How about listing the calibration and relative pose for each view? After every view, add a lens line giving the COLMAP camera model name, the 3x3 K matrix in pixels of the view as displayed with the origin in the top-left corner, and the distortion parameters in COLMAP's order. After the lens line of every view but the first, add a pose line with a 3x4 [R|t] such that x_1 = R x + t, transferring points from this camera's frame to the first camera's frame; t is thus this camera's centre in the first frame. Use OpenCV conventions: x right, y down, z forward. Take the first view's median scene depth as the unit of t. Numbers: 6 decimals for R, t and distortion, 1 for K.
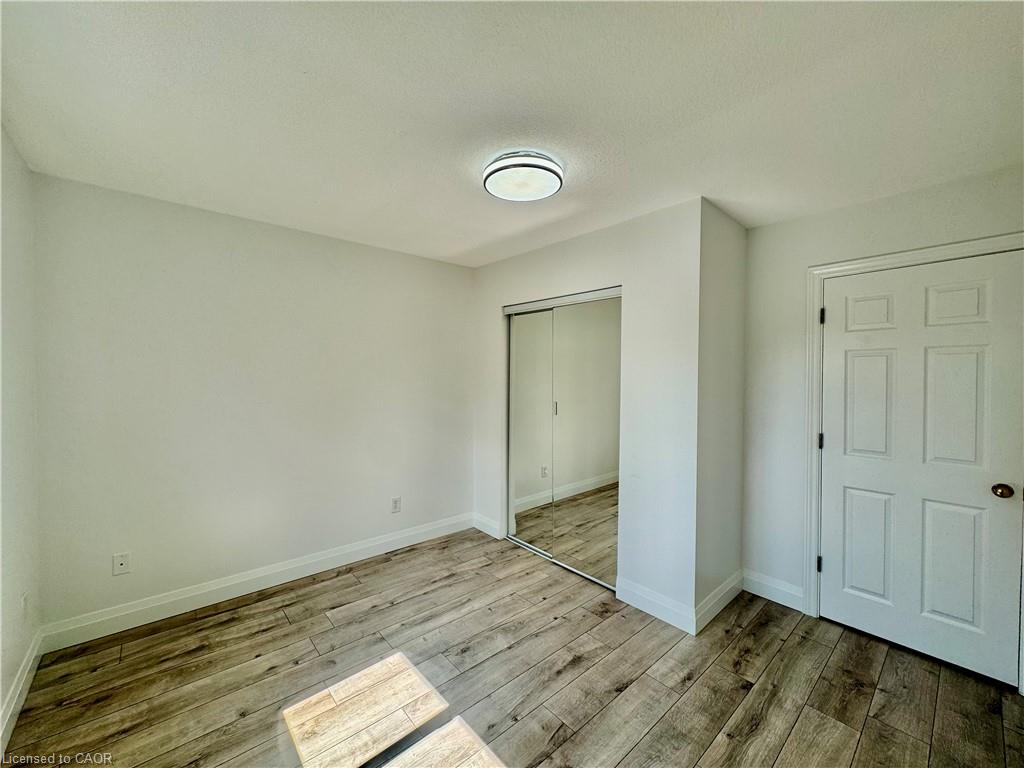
lens RADIAL K [[408.6, 0, 512.0], [0, 408.6, 384.0], [0, 0, 1]] dist [-0.000987, 0.000354]
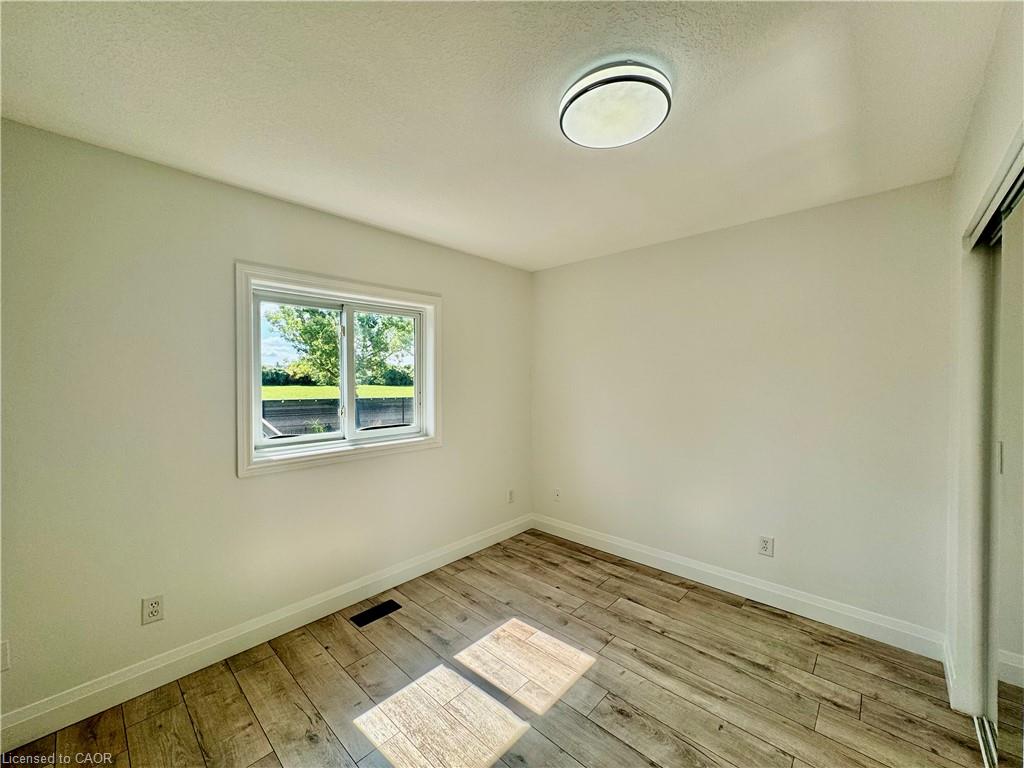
lens RADIAL K [[408.6, 0, 512.0], [0, 408.6, 384.0], [0, 0, 1]] dist [-0.000987, 0.000354]
pose [[0.107045, 0.014276, -0.994152, 0.650837], [-0.022397, 0.999678, 0.011944, -0.013513], [0.994002, 0.020988, 0.107330, 0.658873]]
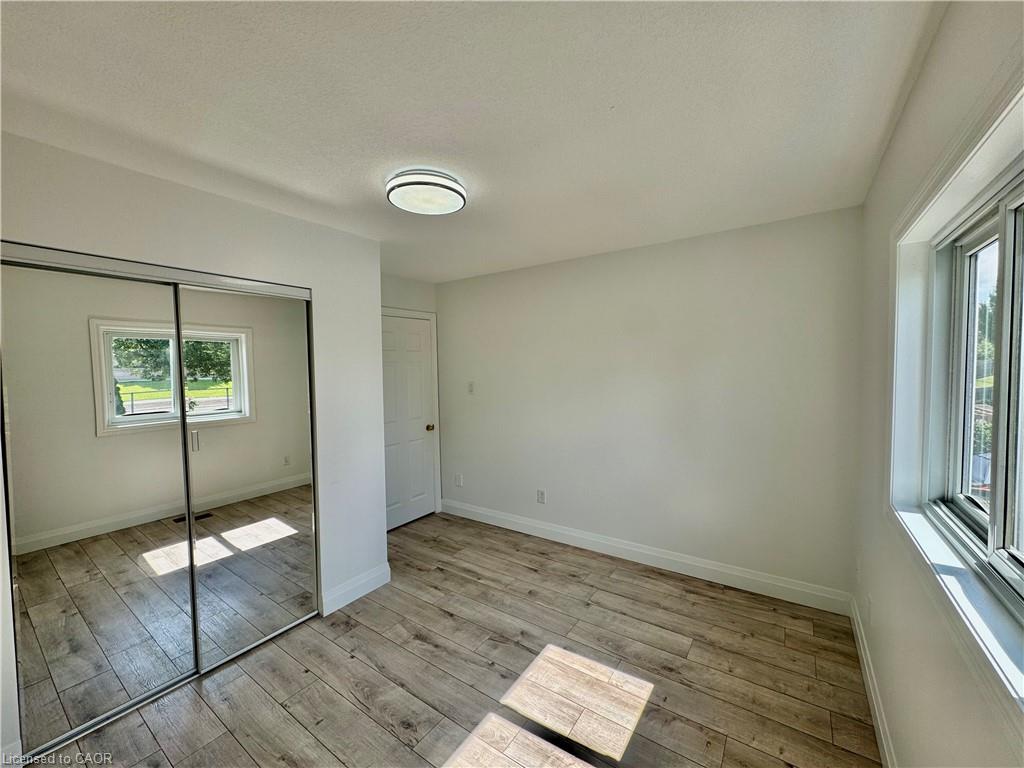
lens RADIAL K [[408.6, 0, 512.0], [0, 408.6, 384.0], [0, 0, 1]] dist [-0.000987, 0.000354]
pose [[-0.240695, -0.043787, 0.969613, -0.909242], [0.035062, 0.997938, 0.053770, -0.067563], [-0.969967, 0.046939, -0.238663, 0.935125]]
